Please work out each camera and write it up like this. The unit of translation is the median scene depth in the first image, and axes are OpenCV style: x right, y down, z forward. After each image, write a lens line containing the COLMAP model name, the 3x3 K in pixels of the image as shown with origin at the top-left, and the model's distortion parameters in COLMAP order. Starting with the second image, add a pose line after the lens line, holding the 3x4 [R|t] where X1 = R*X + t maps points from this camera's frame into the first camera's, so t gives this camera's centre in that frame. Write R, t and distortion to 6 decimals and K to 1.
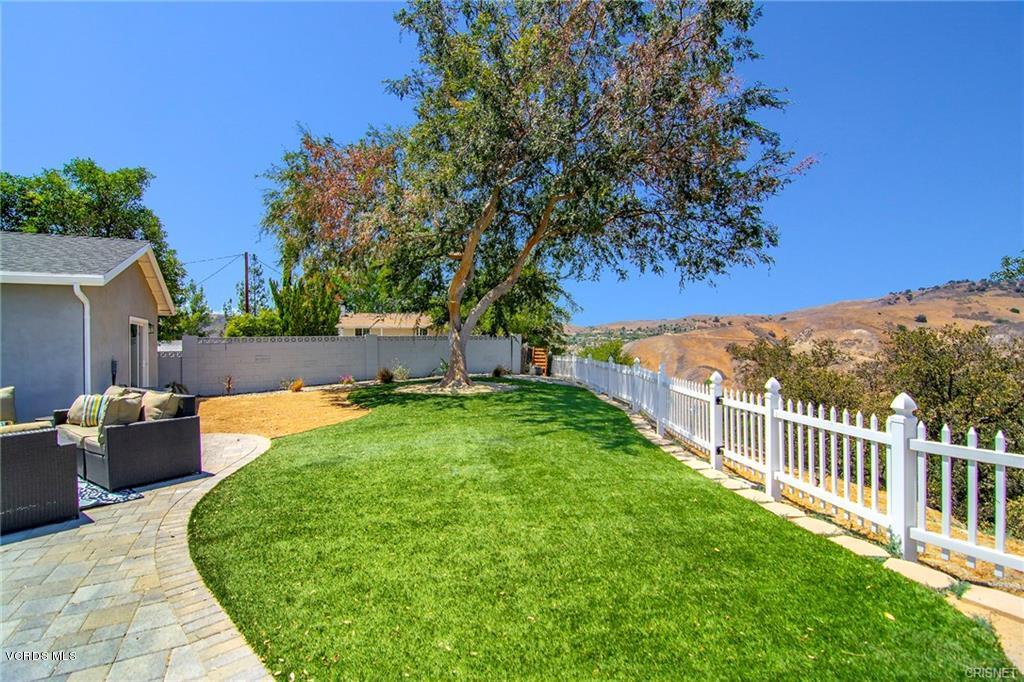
lens RADIAL K [[495.5, 0, 510.7], [0, 495.5, 337.8], [0, 0, 1]] dist [-0.000504, -0.000165]
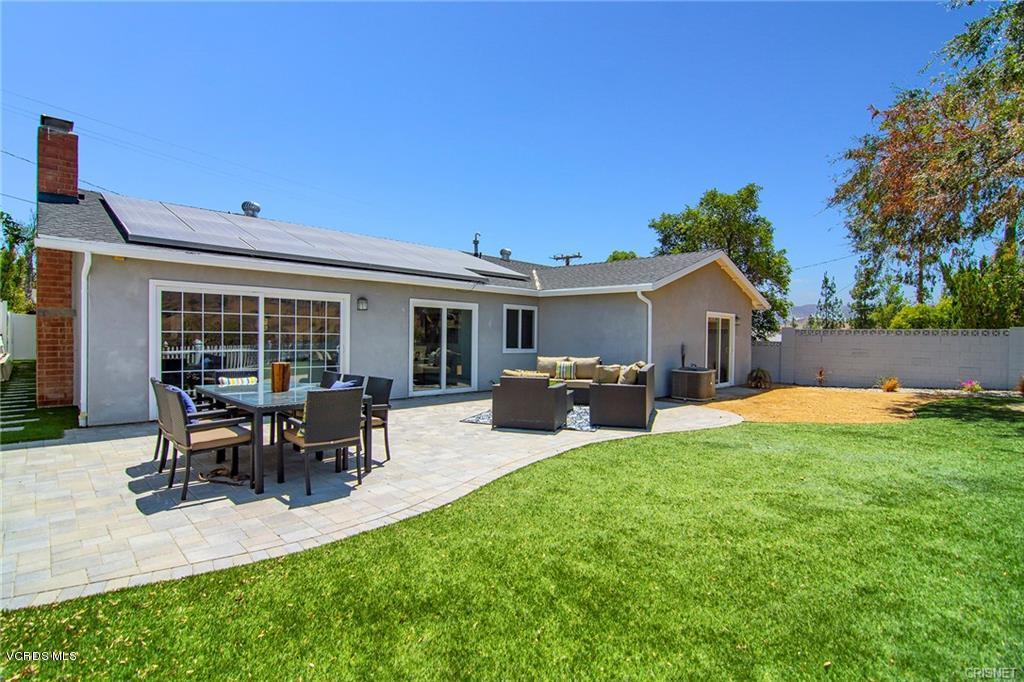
lens RADIAL K [[495.5, 0, 510.4], [0, 495.5, 339.5], [0, 0, 1]] dist [-0.000504, -0.000165]
pose [[0.308612, 0.028758, -0.950753, 0.198607], [-0.011695, 0.999582, 0.026438, 0.000660], [0.951116, 0.002960, 0.308820, 0.091179]]
